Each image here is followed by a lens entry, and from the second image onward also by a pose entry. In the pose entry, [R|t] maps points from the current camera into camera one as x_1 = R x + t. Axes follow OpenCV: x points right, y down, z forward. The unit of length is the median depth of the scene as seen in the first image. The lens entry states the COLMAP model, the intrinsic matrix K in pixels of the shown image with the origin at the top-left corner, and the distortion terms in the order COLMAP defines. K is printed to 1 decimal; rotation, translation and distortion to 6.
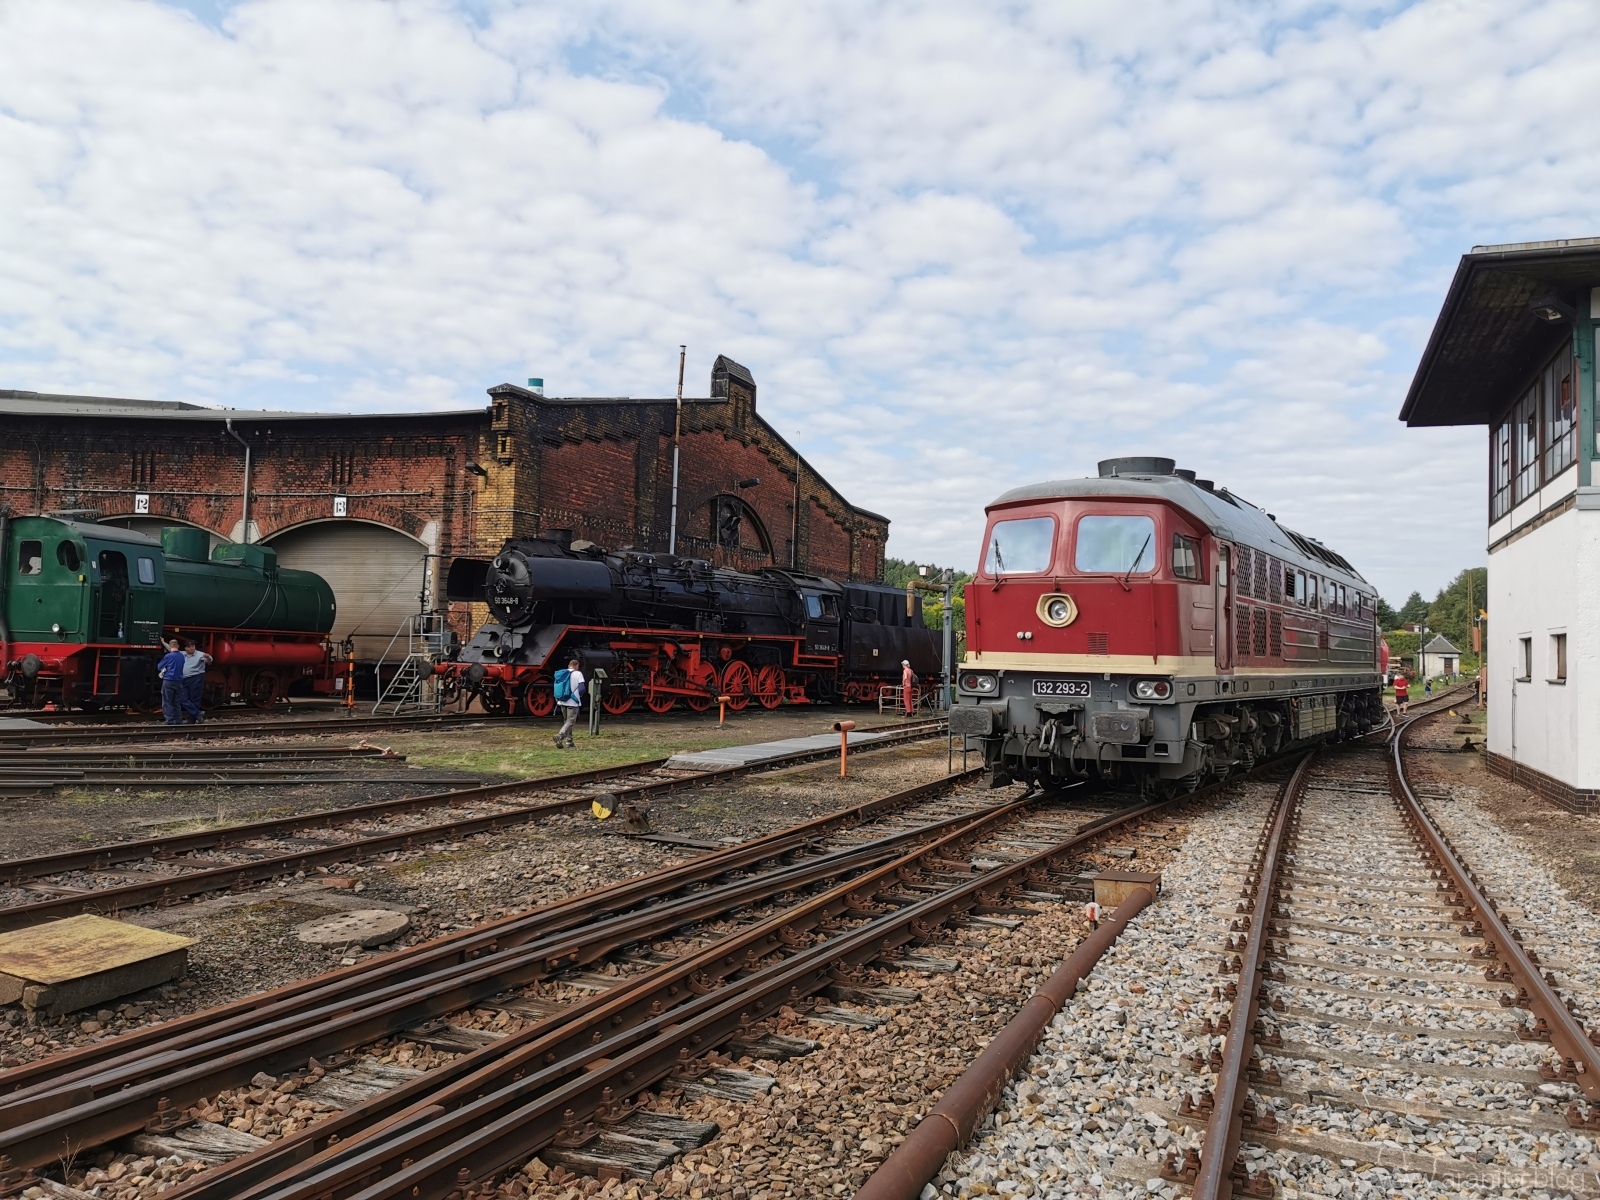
lens RADIAL K [[1234.5, 0, 796.2], [0, 1234.5, 595.1], [0, 0, 1]] dist [0.032194, -0.005692]
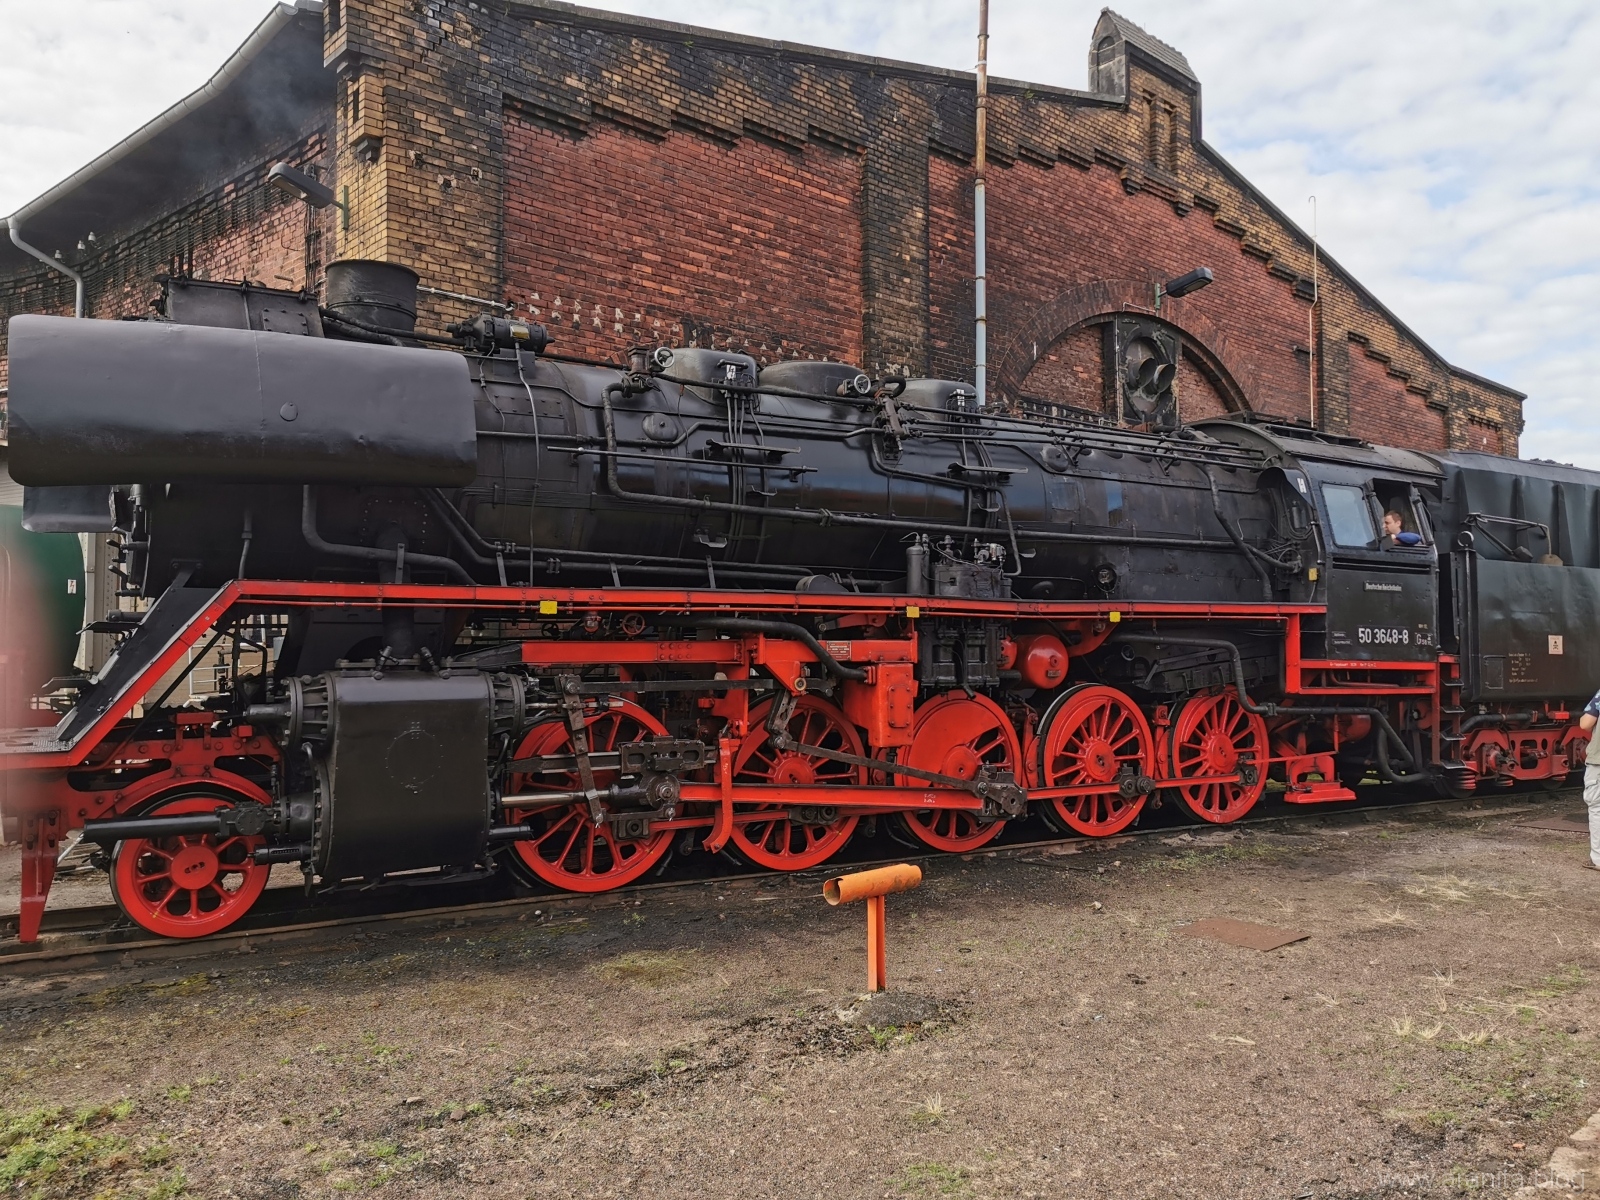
lens RADIAL K [[1234.5, 0, 796.2], [0, 1234.5, 595.1], [0, 0, 1]] dist [0.032194, -0.005692]
pose [[0.906899, -0.056160, -0.417588, 0.016544], [0.053591, 0.998403, -0.017884, 0.026619], [0.417925, -0.006160, 0.908461, 0.580635]]
